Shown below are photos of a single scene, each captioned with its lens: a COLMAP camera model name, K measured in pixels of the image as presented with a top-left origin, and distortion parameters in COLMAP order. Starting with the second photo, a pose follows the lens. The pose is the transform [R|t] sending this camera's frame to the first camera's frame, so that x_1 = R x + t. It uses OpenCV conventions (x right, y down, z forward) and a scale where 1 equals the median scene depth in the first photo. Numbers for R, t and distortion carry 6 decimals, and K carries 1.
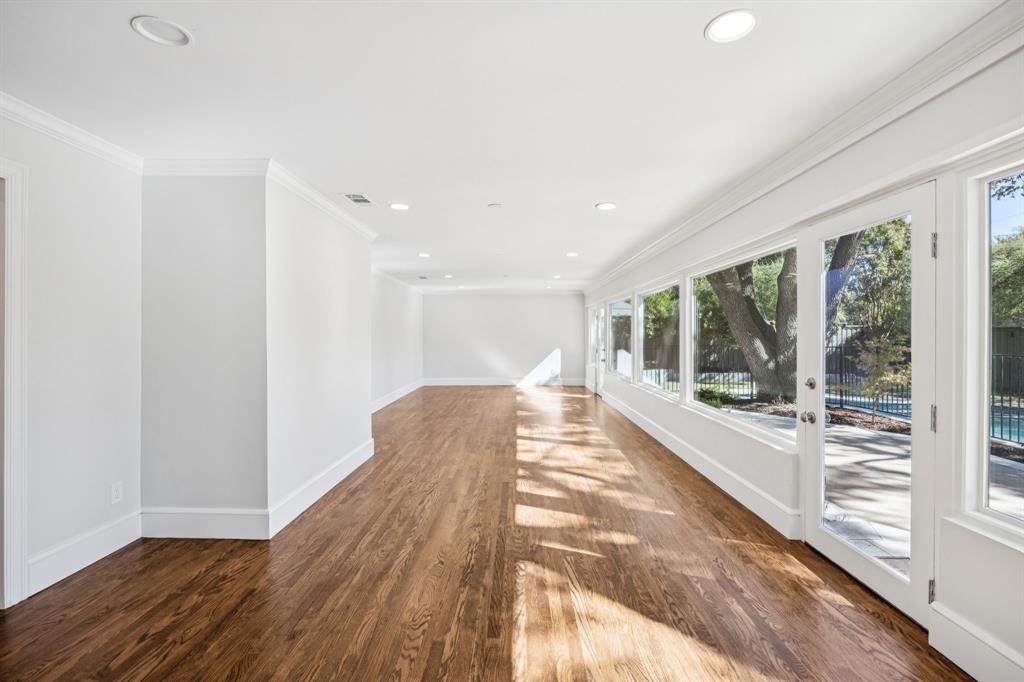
lens RADIAL K [[467.9, 0, 510.9], [0, 467.9, 337.8], [0, 0, 1]] dist [-0.008019, -0.000424]
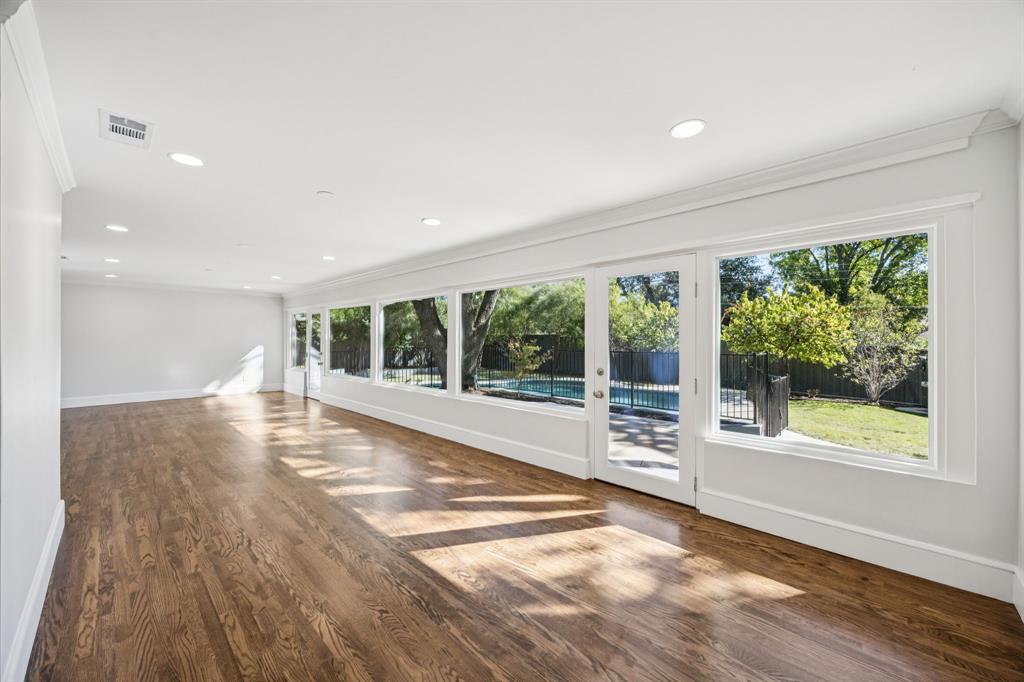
lens RADIAL K [[393.9, 0, 512.6], [0, 393.9, 339.6], [0, 0, 1]] dist [-0.001474, -0.000040]
pose [[0.687168, 0.000717, 0.726499, -0.408699], [0.002330, 0.999992, -0.003190, -0.003002], [-0.726495, 0.003885, 0.687161, 0.280460]]
